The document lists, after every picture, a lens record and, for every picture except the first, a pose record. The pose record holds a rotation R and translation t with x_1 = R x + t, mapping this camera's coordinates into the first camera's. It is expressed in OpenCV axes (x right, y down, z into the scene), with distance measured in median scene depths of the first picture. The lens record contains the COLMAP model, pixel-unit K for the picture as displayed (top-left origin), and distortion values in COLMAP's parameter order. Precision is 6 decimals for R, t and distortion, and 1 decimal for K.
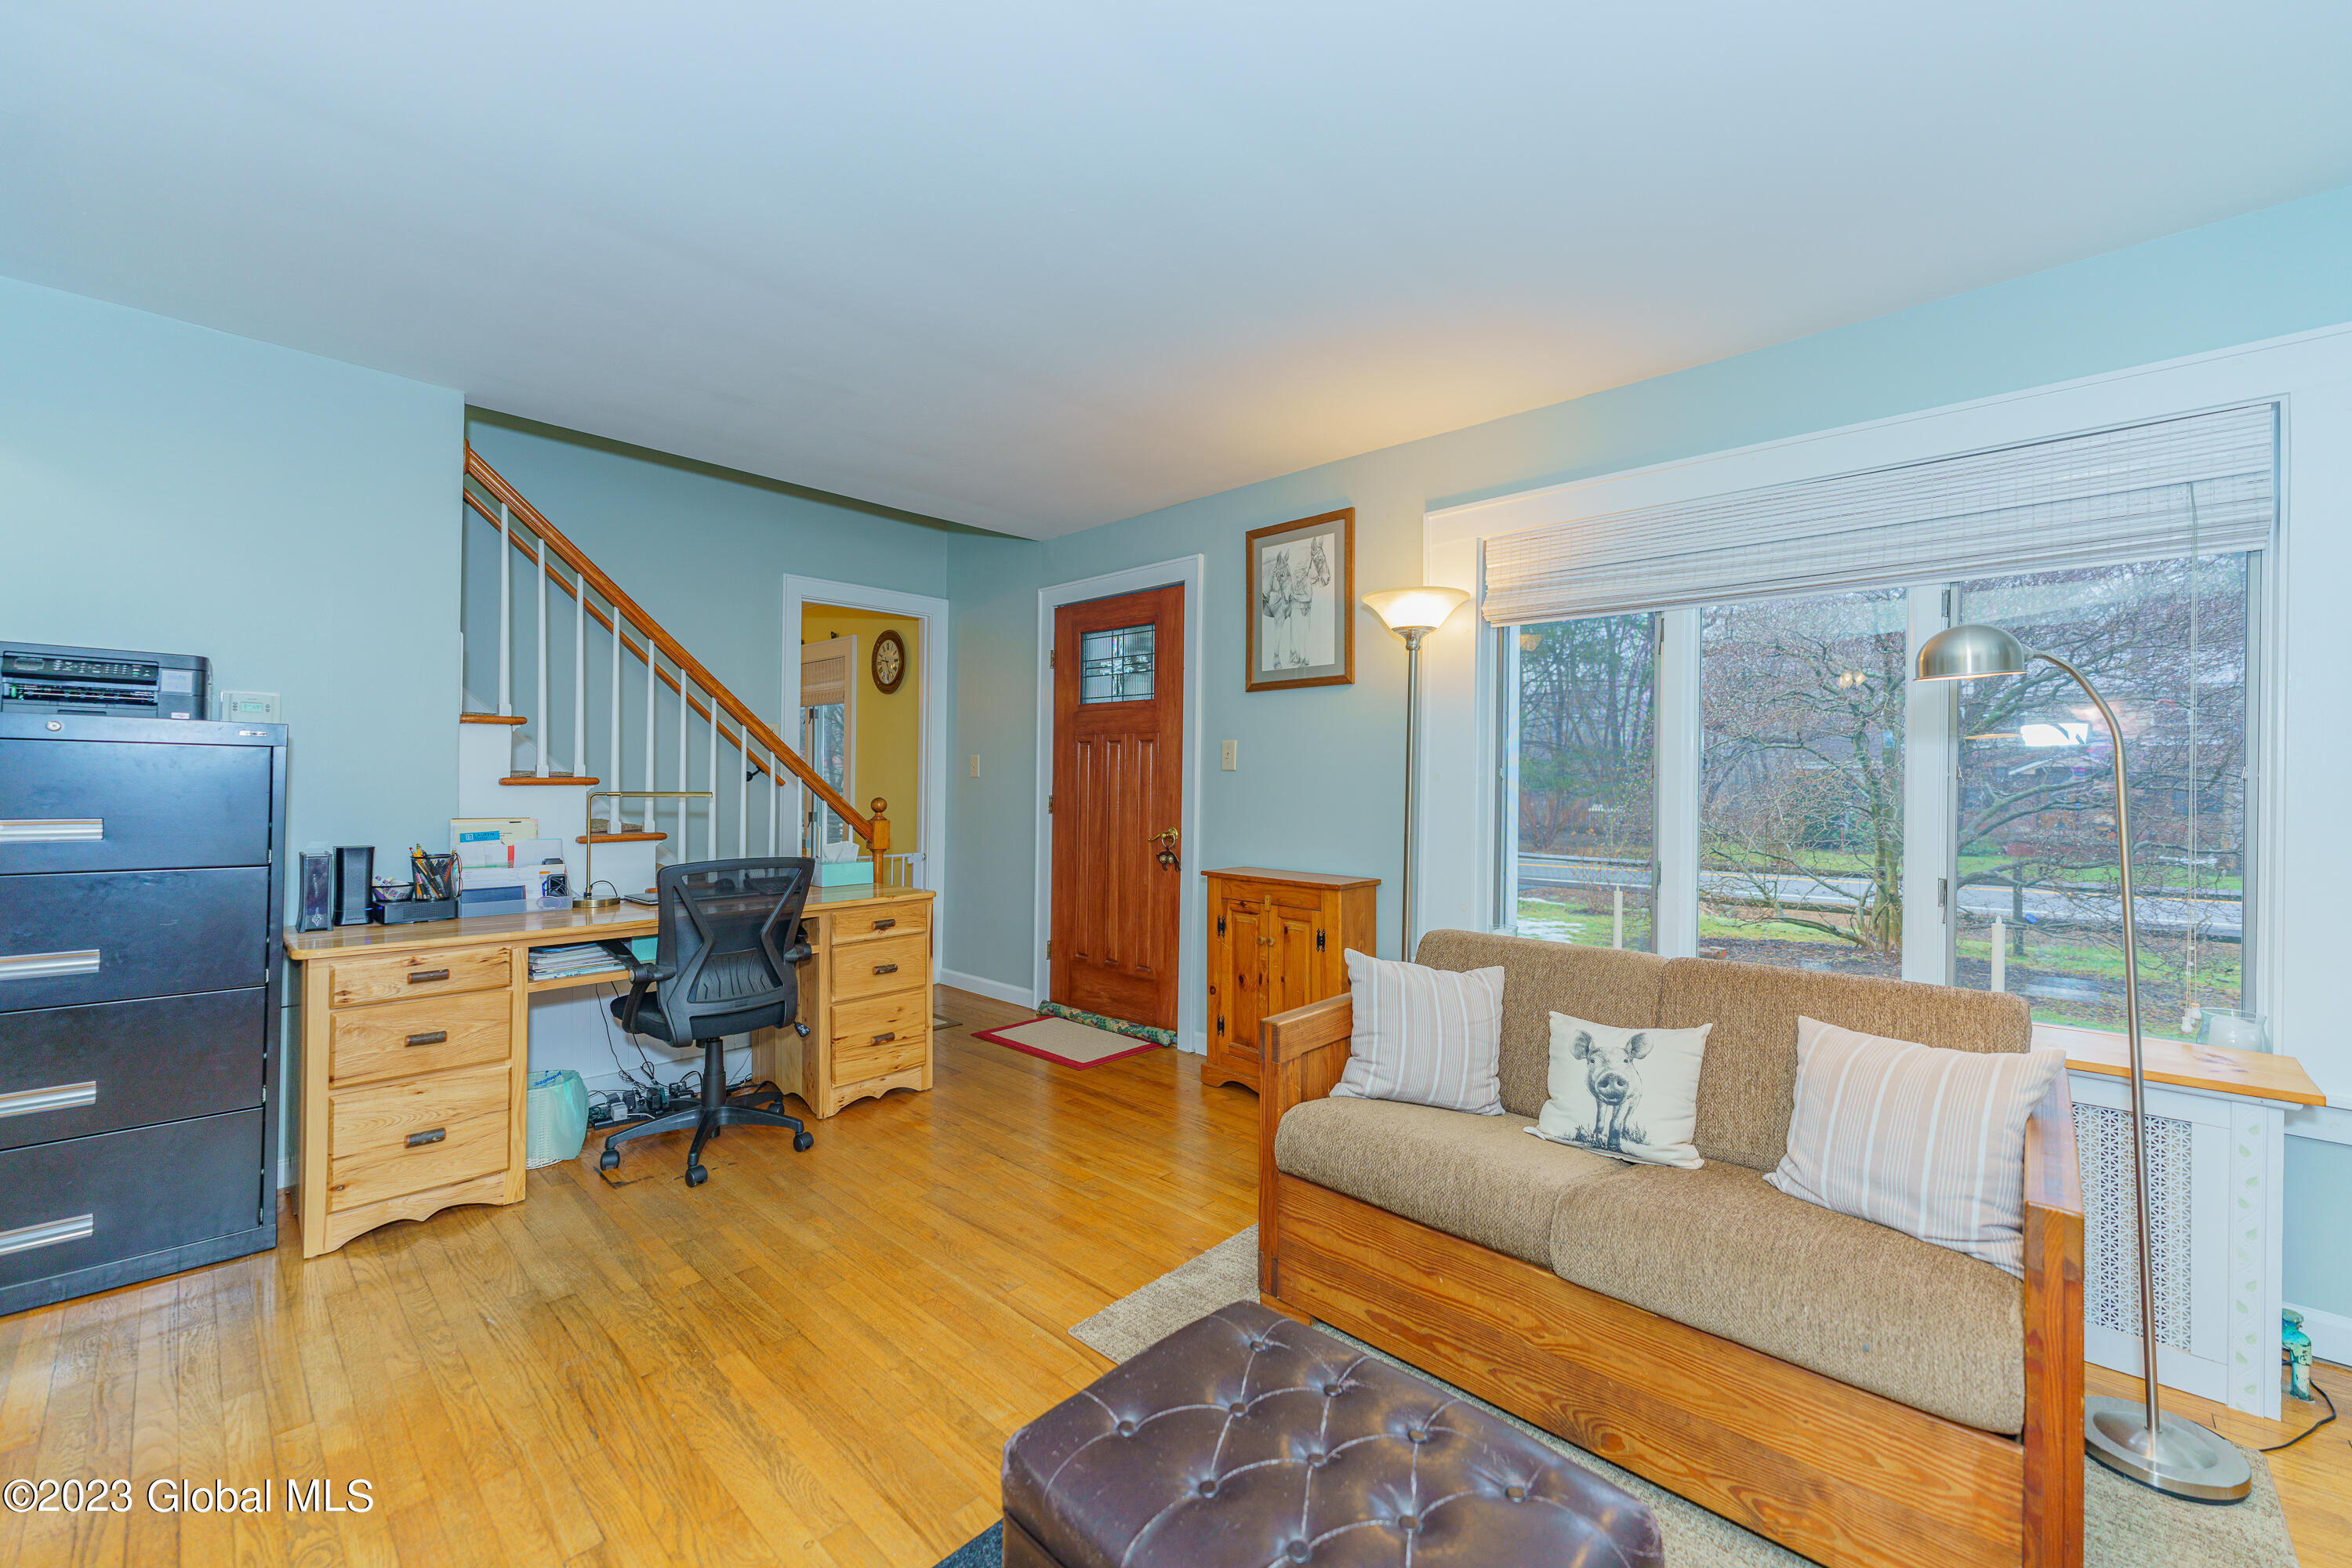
lens RADIAL K [[943.5, 0, 1160.8], [0, 943.5, 775.7], [0, 0, 1]] dist [-0.000169, -0.000465]
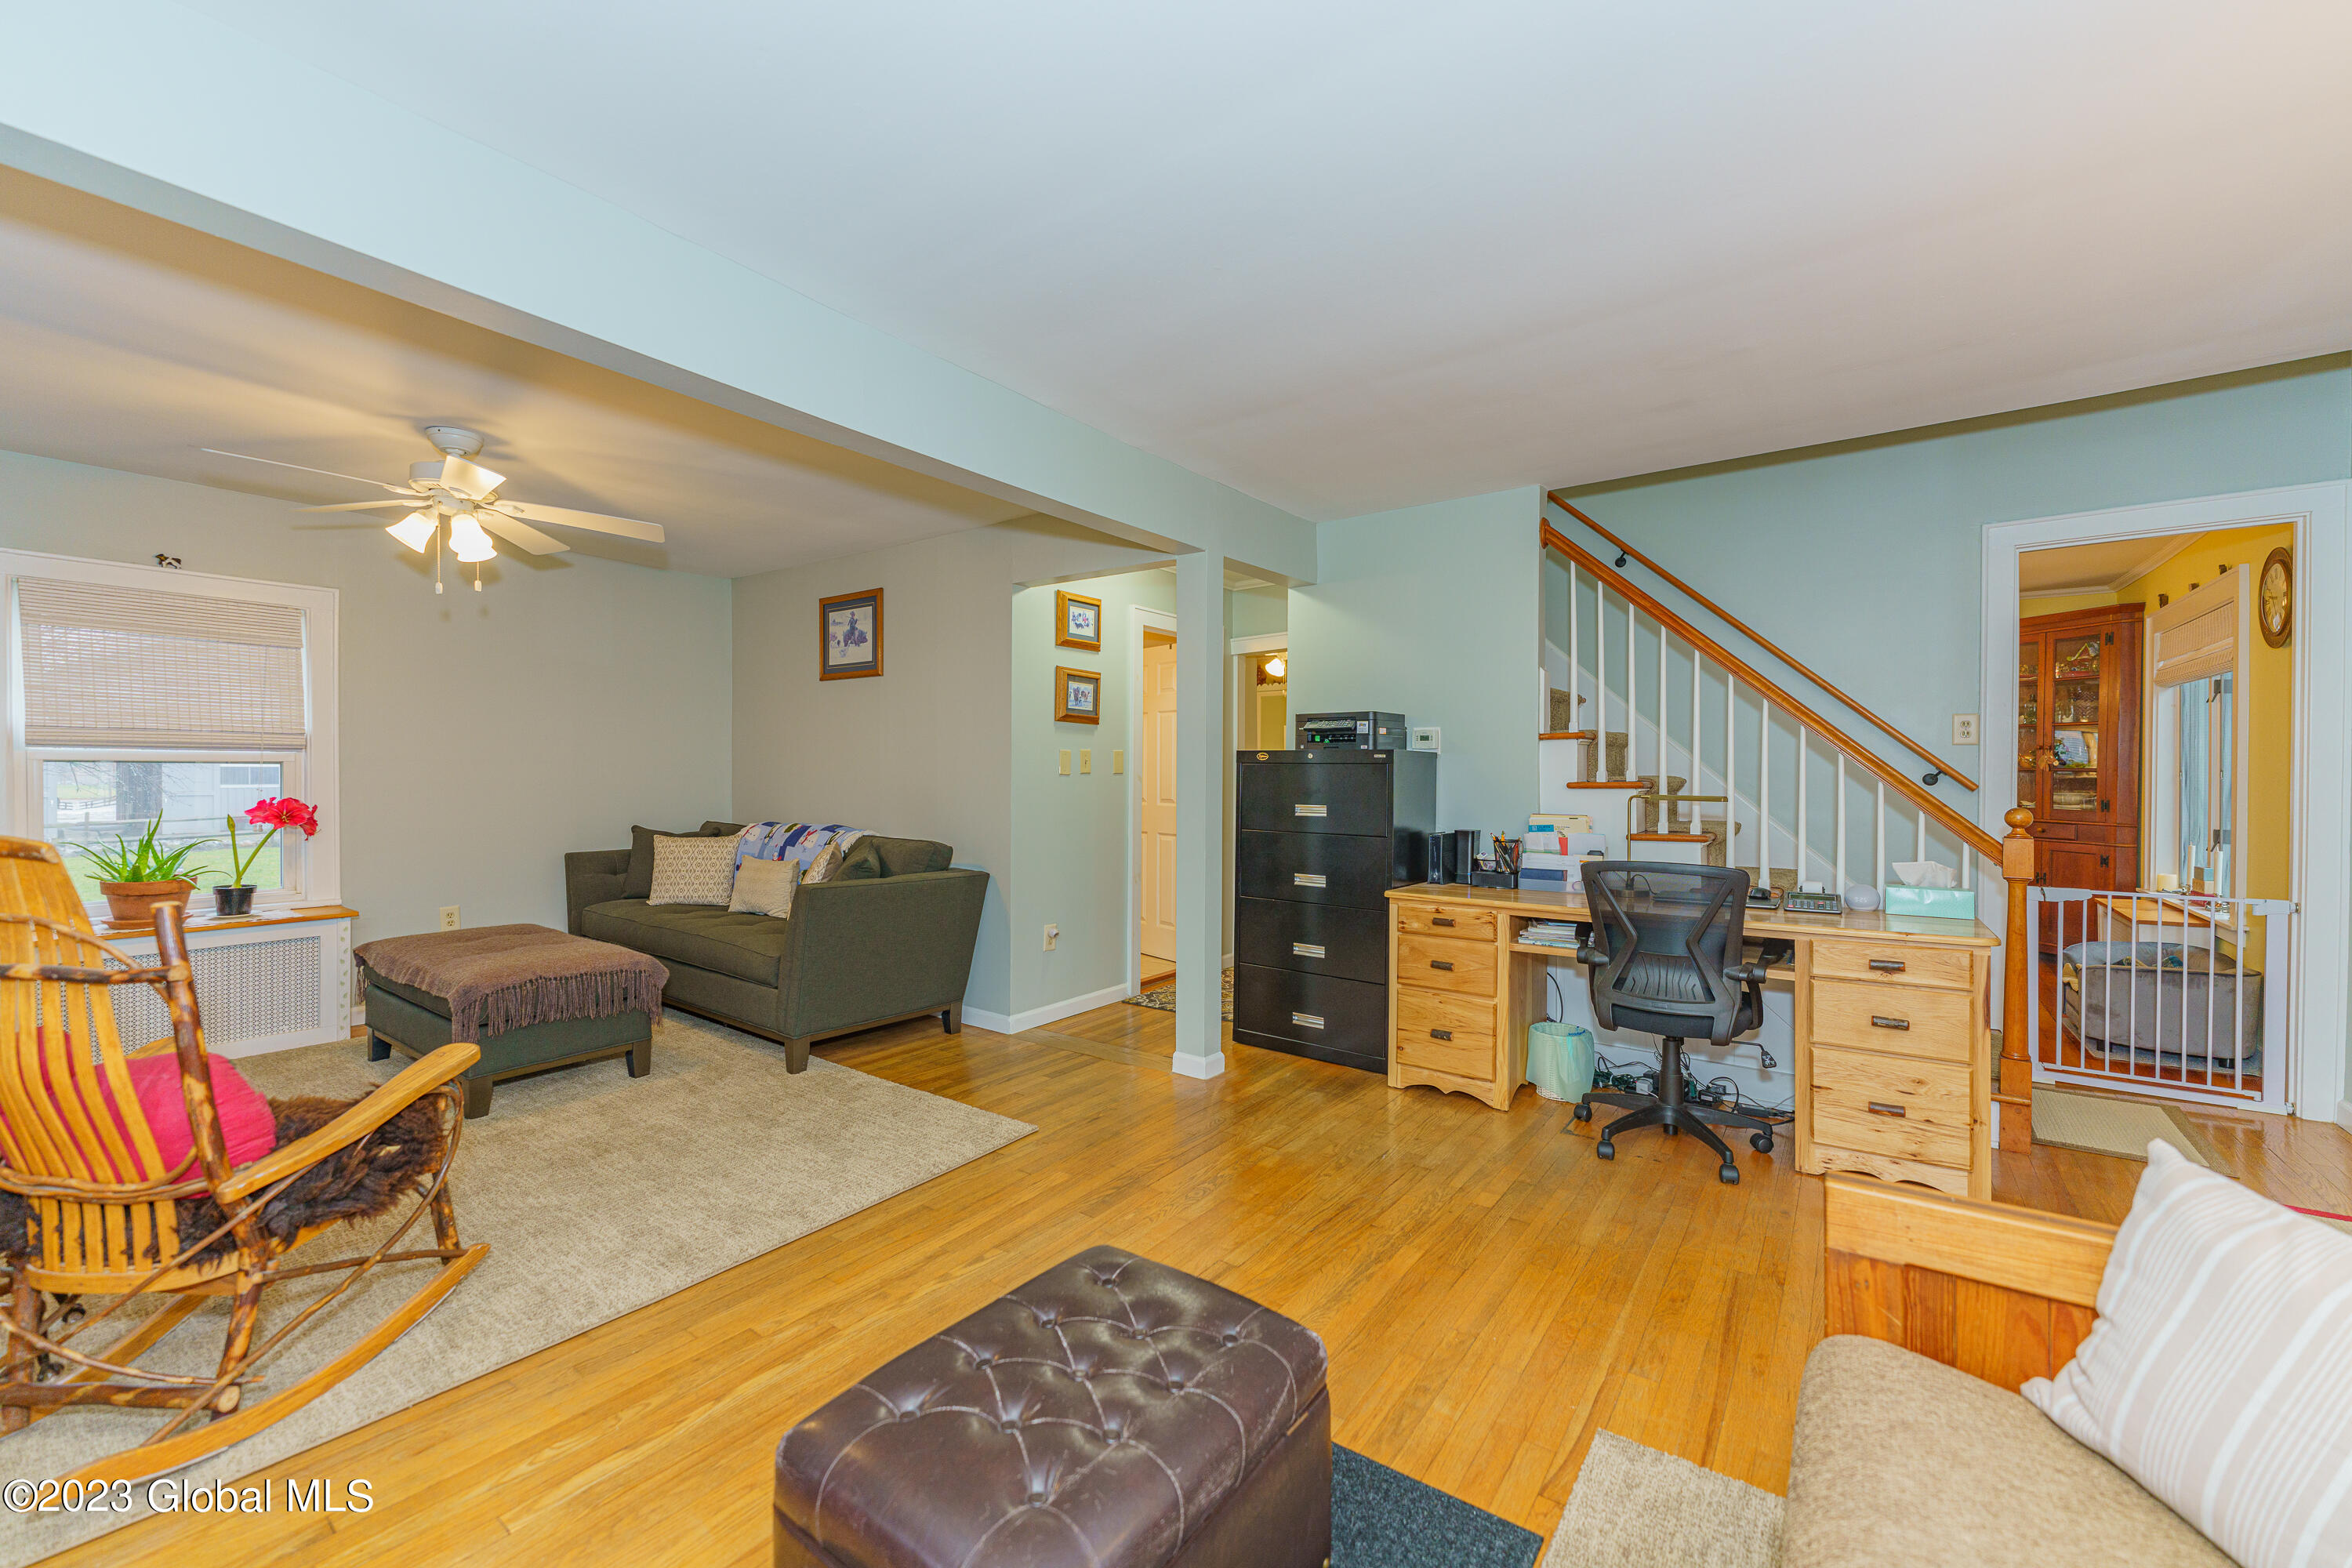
lens RADIAL K [[943.5, 0, 1186.2], [0, 943.5, 781.3], [0, 0, 1]] dist [-0.000169, -0.000465]
pose [[0.116108, -0.004037, -0.993228, 0.509306], [0.005003, 0.999981, -0.003480, 0.003061], [0.993224, -0.004565, 0.116126, 0.387589]]
